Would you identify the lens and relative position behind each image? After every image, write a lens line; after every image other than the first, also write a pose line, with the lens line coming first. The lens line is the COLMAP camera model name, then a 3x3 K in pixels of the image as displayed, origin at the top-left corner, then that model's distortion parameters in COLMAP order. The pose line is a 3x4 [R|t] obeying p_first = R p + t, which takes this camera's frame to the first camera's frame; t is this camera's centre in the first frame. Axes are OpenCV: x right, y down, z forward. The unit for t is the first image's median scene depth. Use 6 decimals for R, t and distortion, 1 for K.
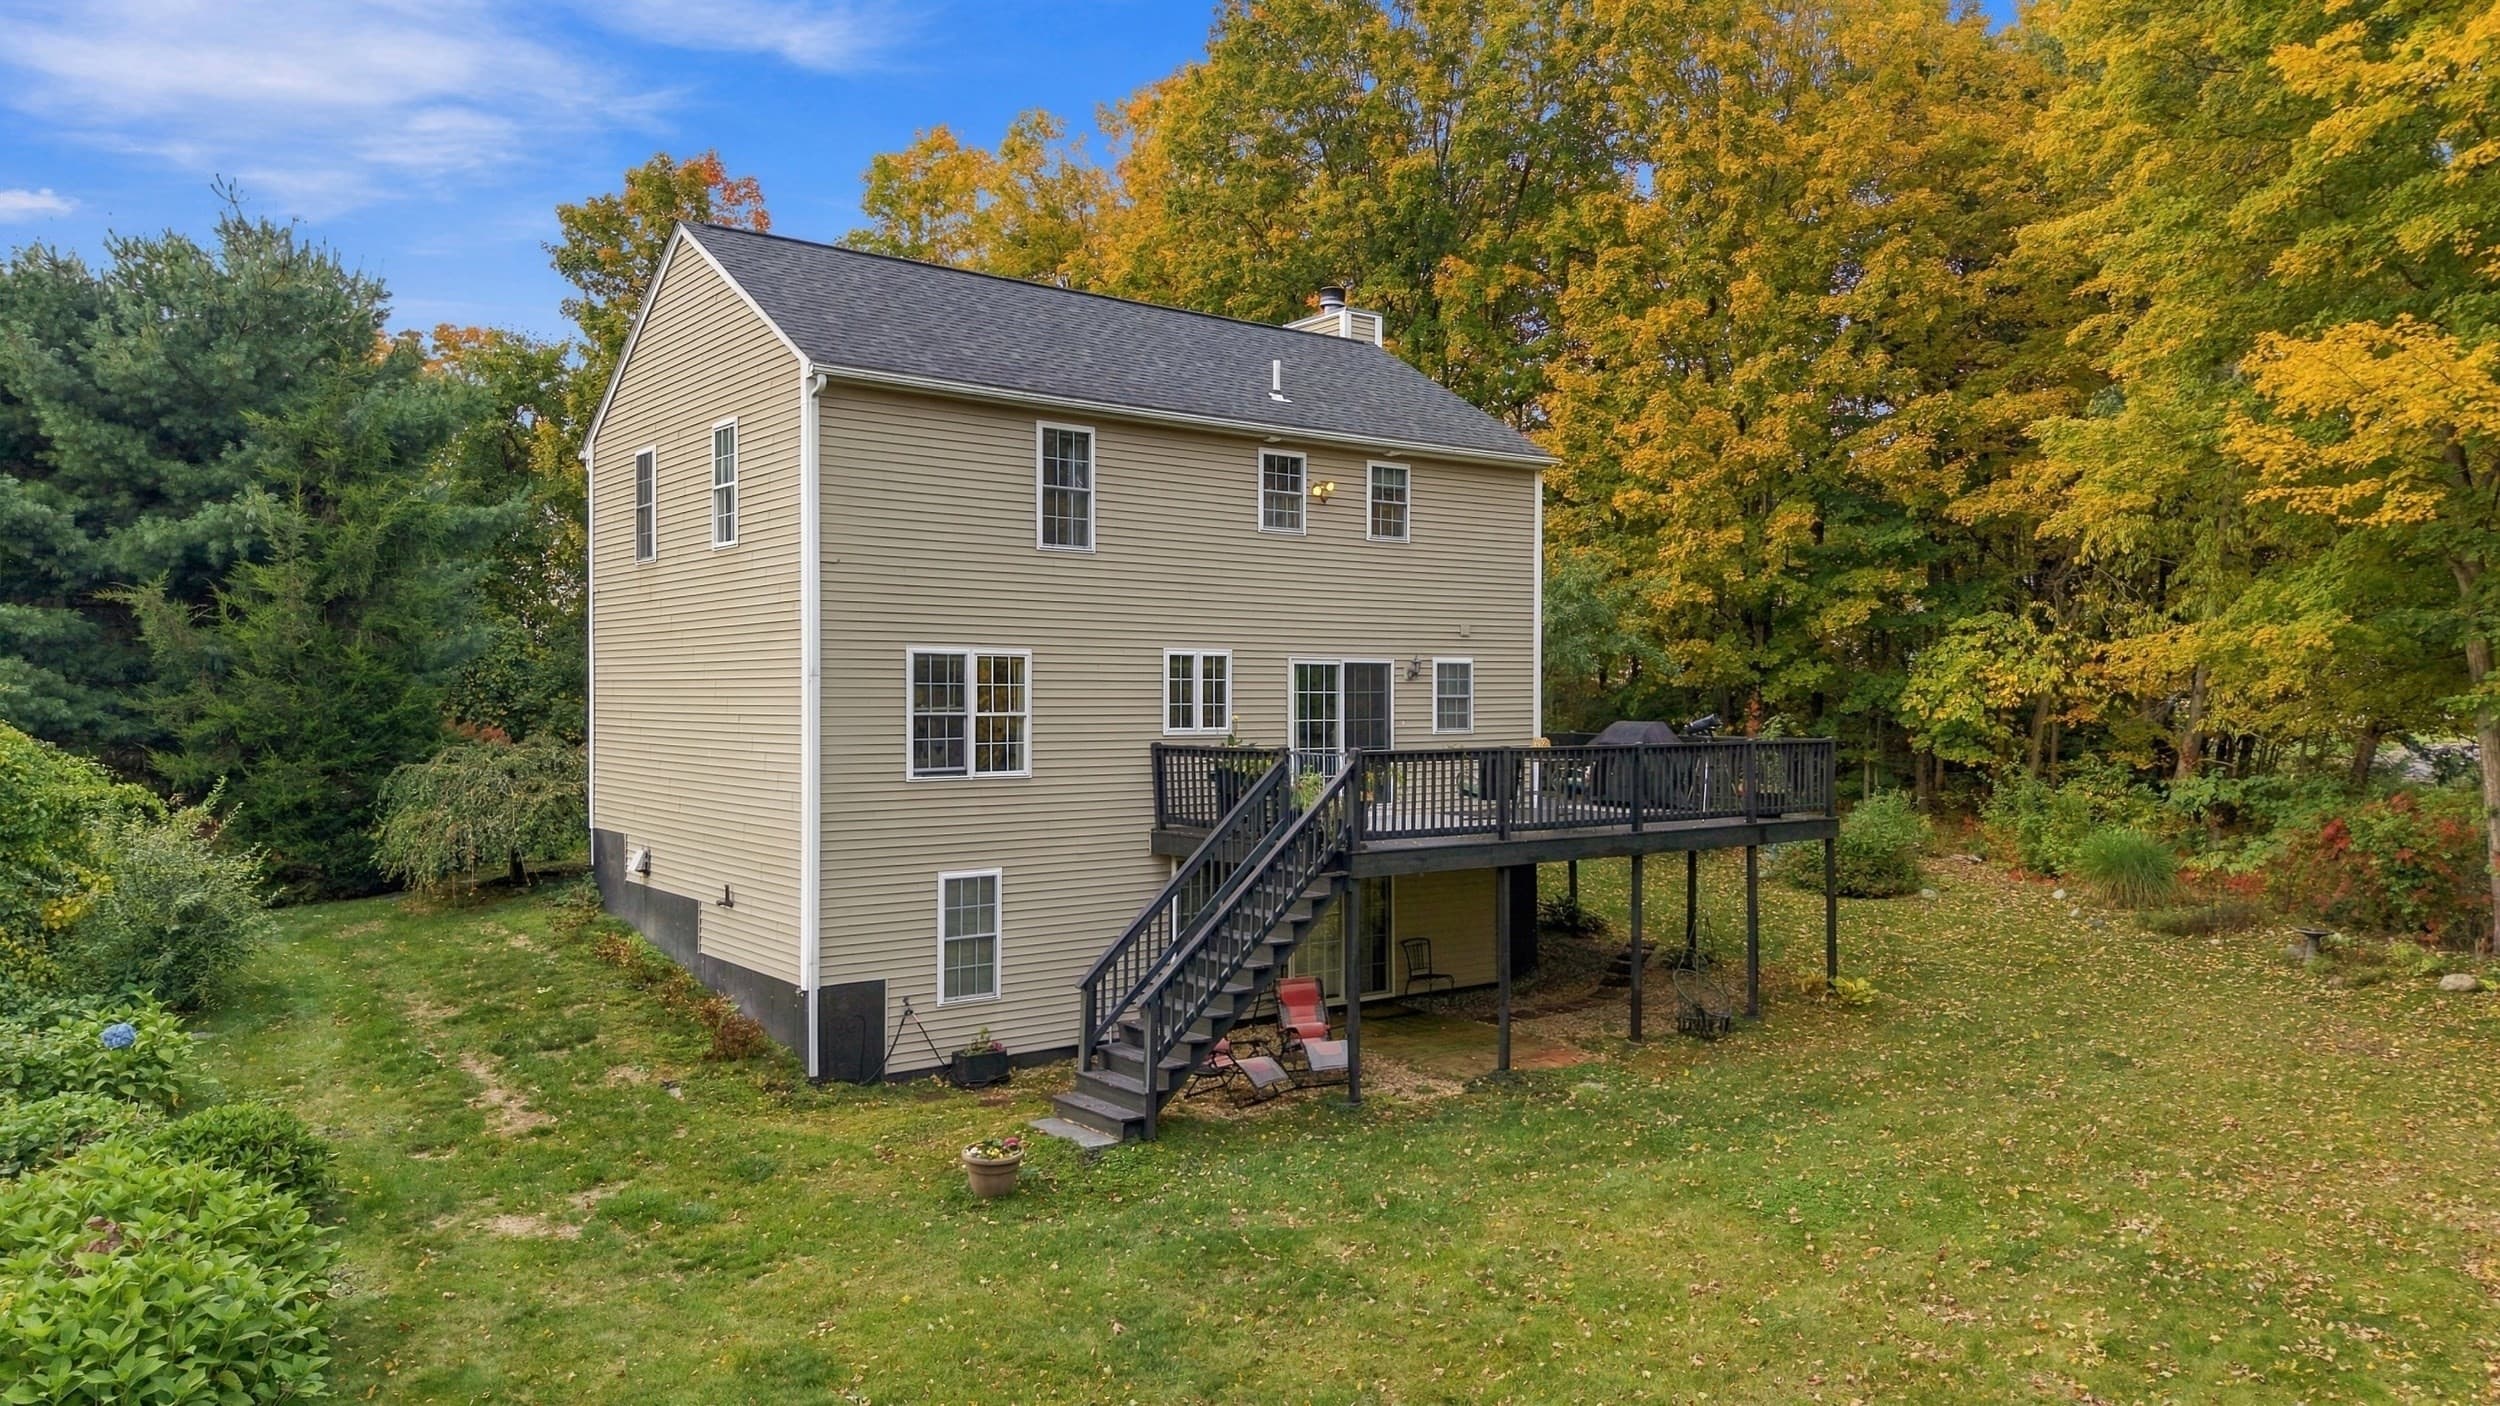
lens RADIAL K [[1727.9, 0, 1247.6], [0, 1727.9, 676.5], [0, 0, 1]] dist [0.025831, 0.000248]
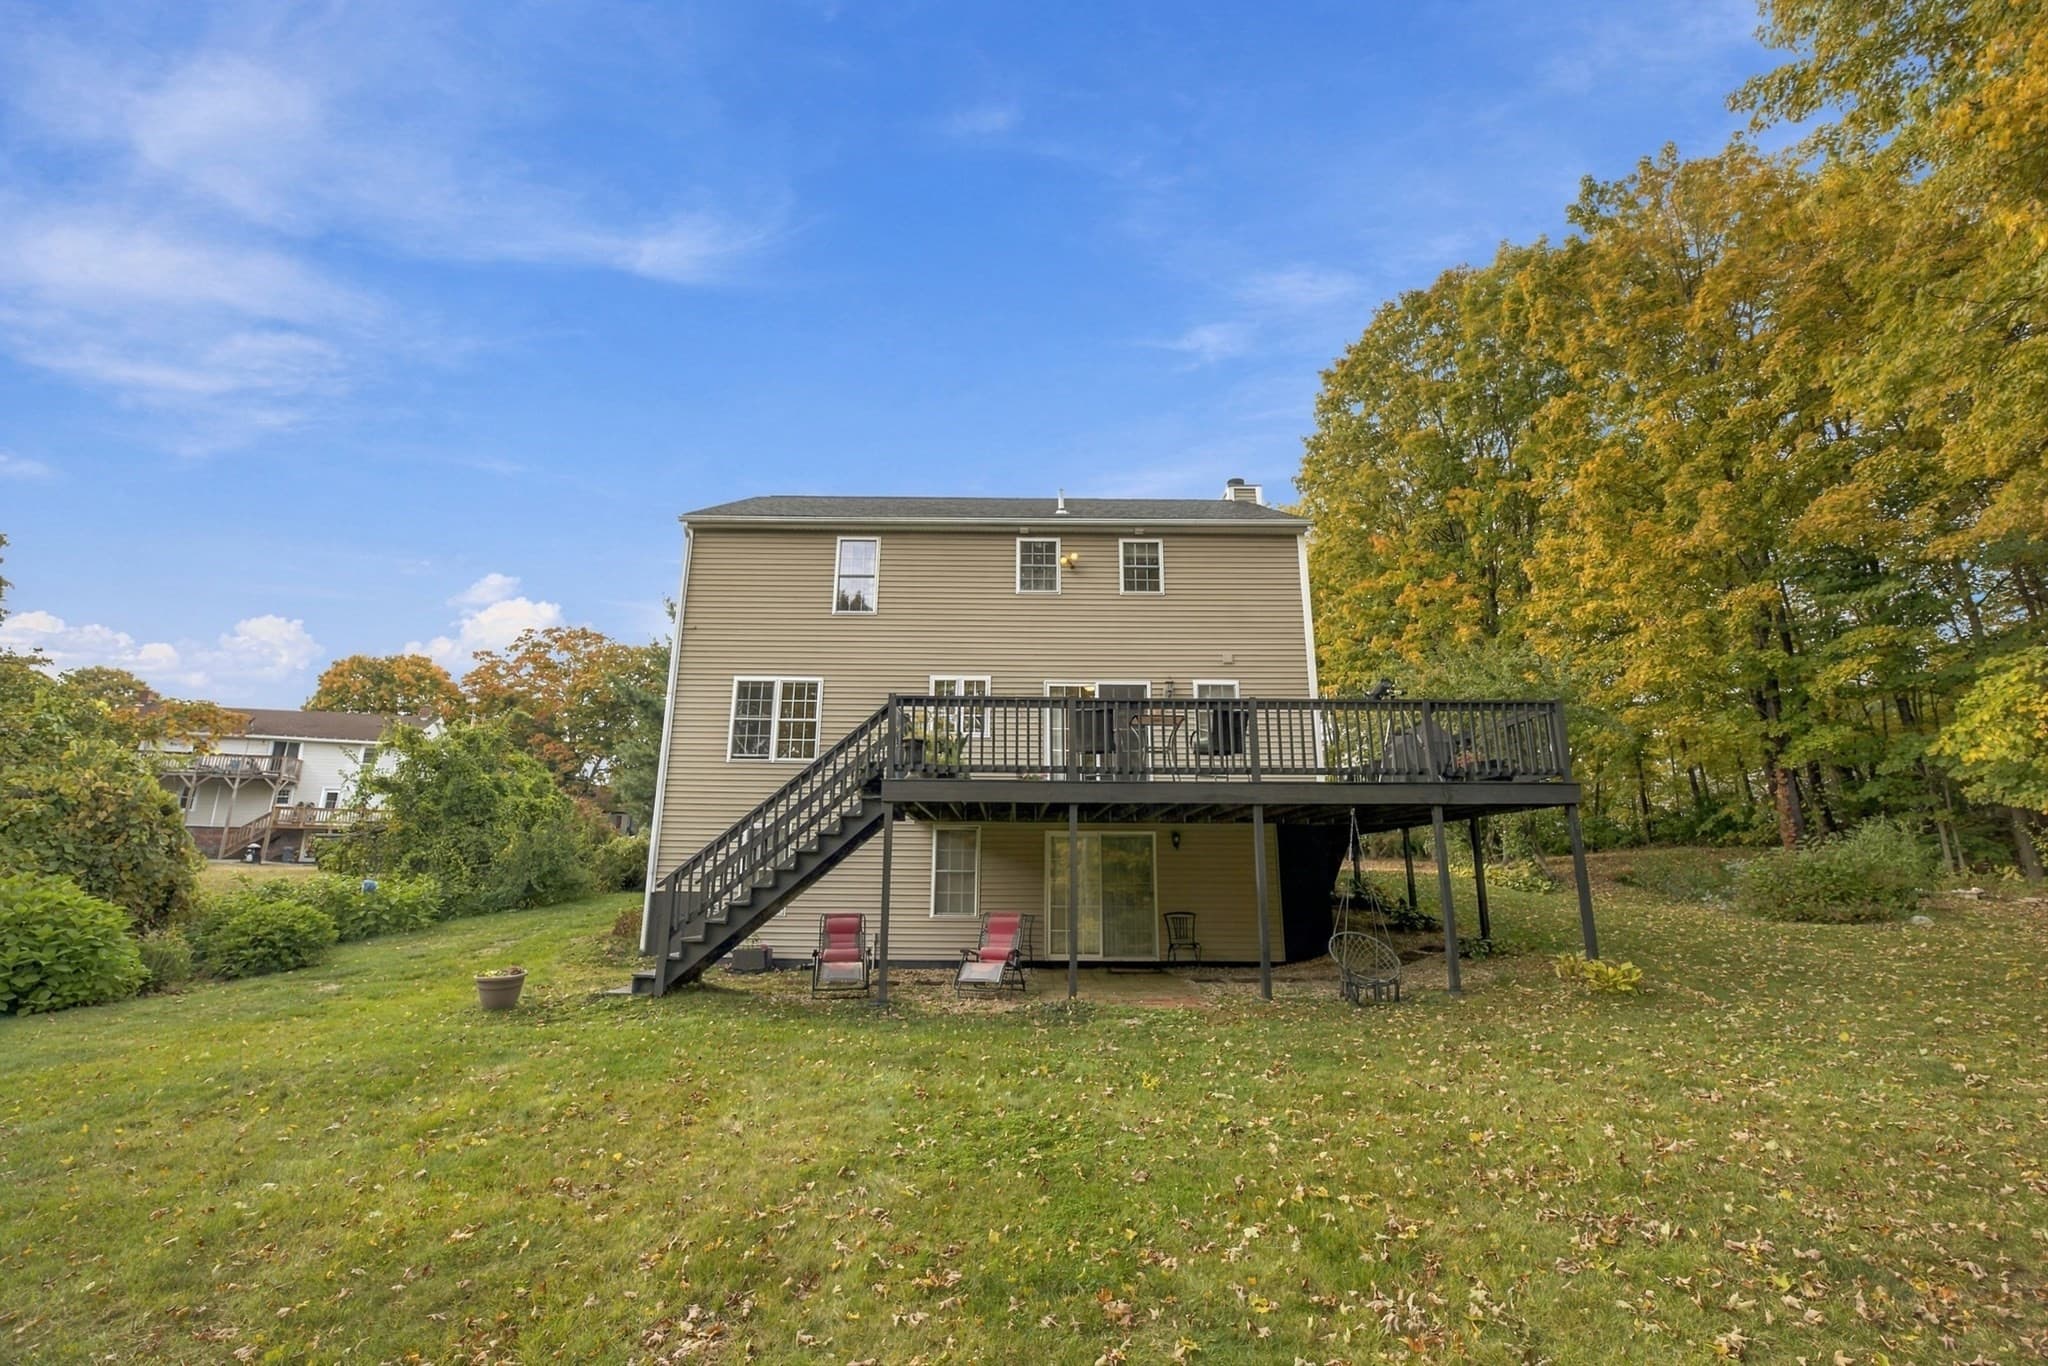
lens RADIAL K [[817.2, 0, 1024.0], [0, 817.2, 683.0], [0, 0, 1]] dist [-0.028054, 0.004475]
pose [[0.790489, -0.139290, -0.596427, 0.402288], [0.000757, 0.974018, -0.226471, 0.138317], [0.612476, 0.178571, 0.770056, 0.519492]]
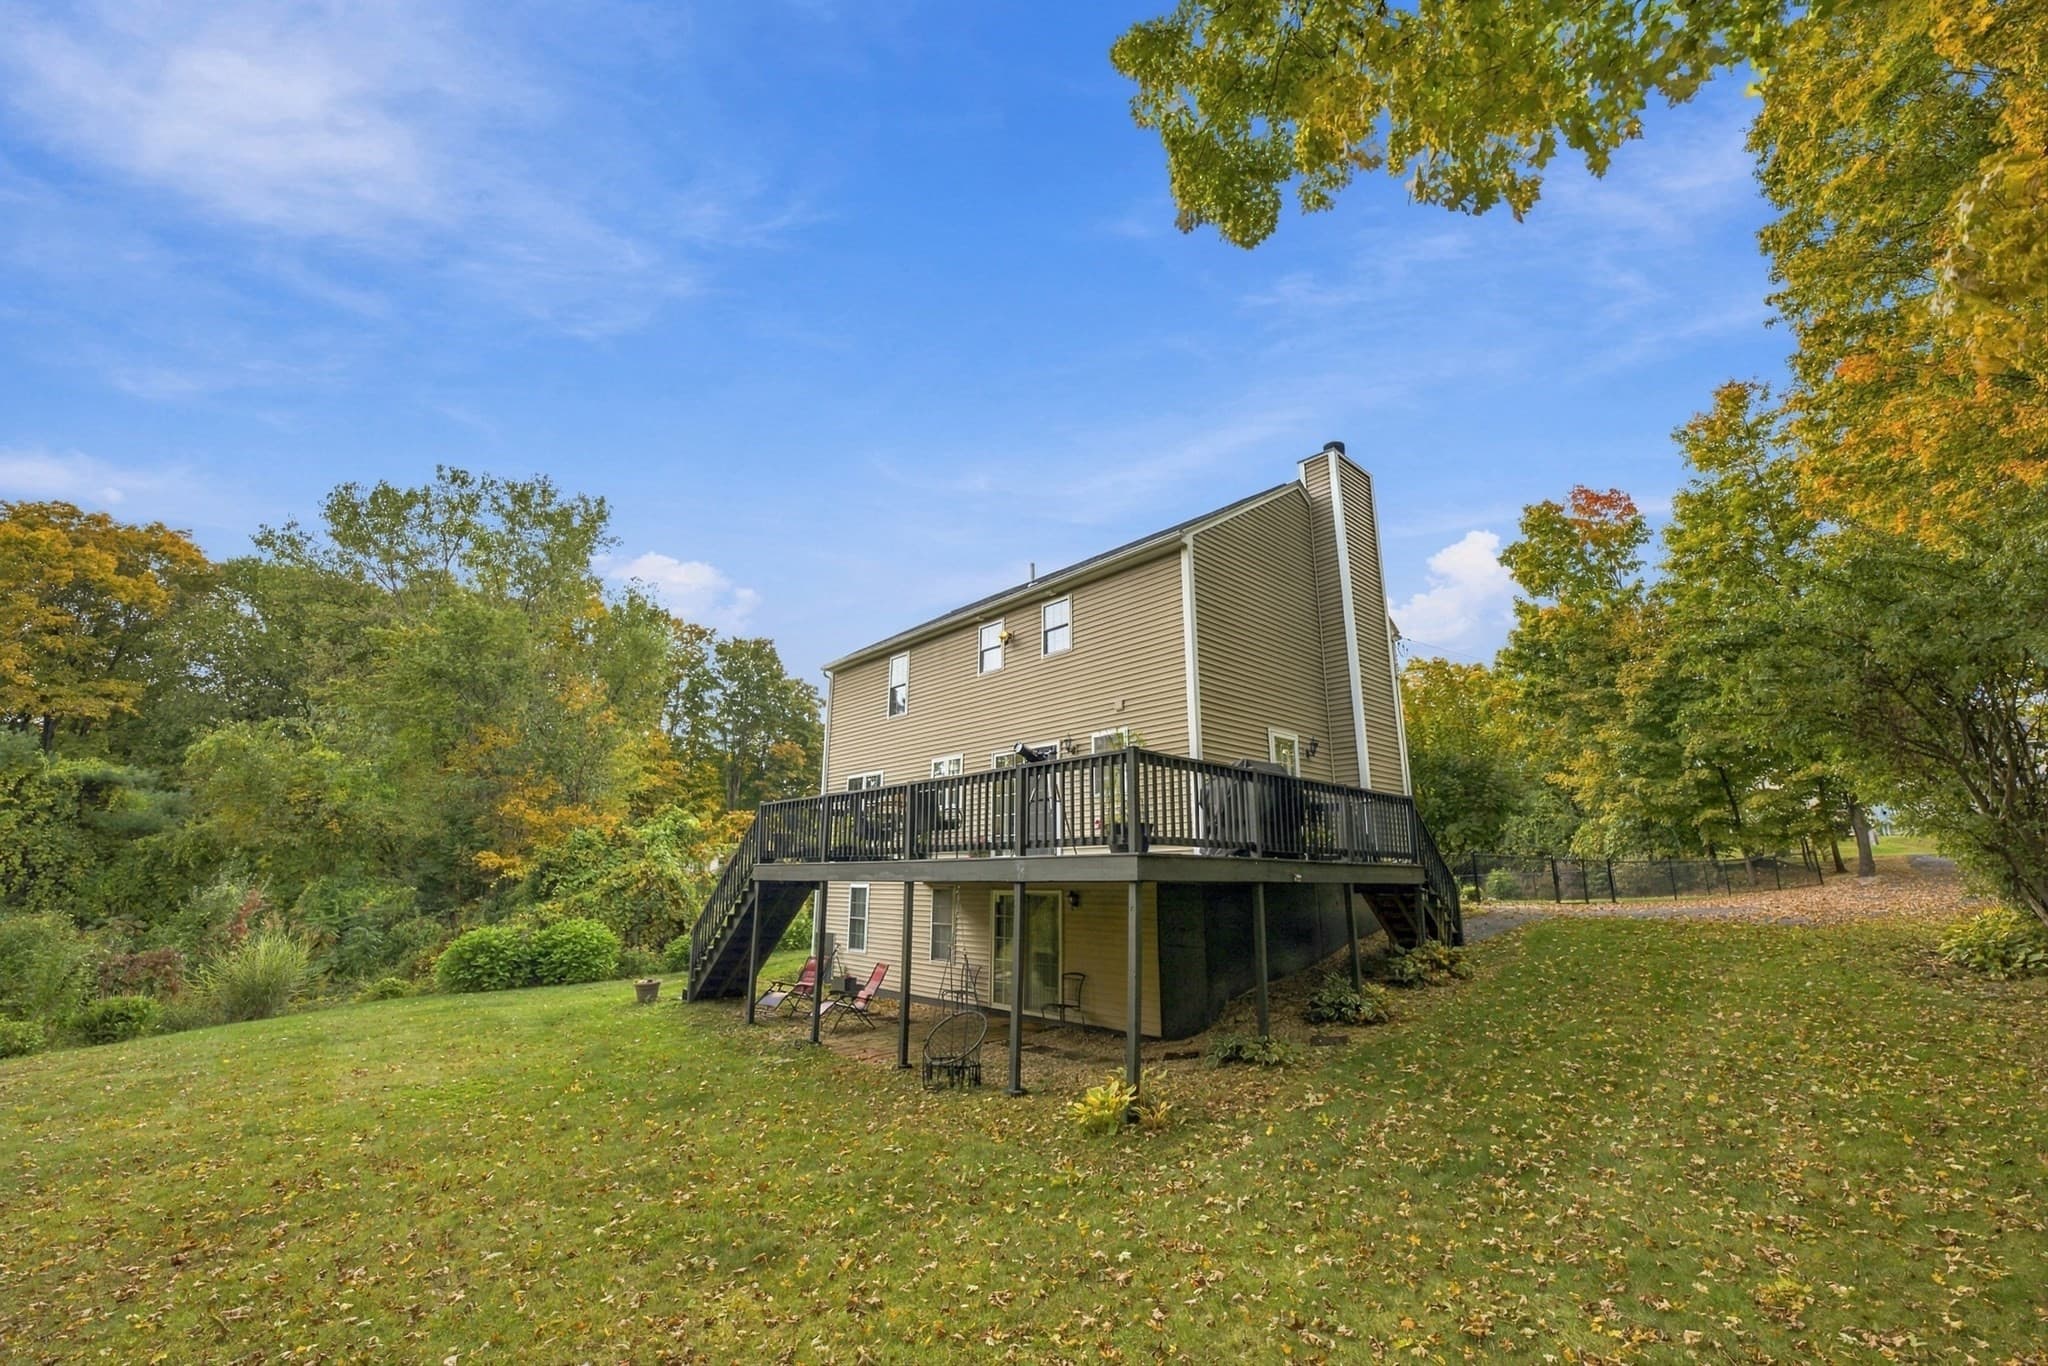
lens RADIAL K [[817.2, 0, 1024.0], [0, 817.2, 683.0], [0, 0, 1]] dist [-0.028054, 0.004475]
pose [[0.081838, -0.239058, -0.967550, 0.745454], [0.006324, 0.970912, -0.239353, 0.102094], [0.996626, 0.013469, 0.080970, 1.001349]]
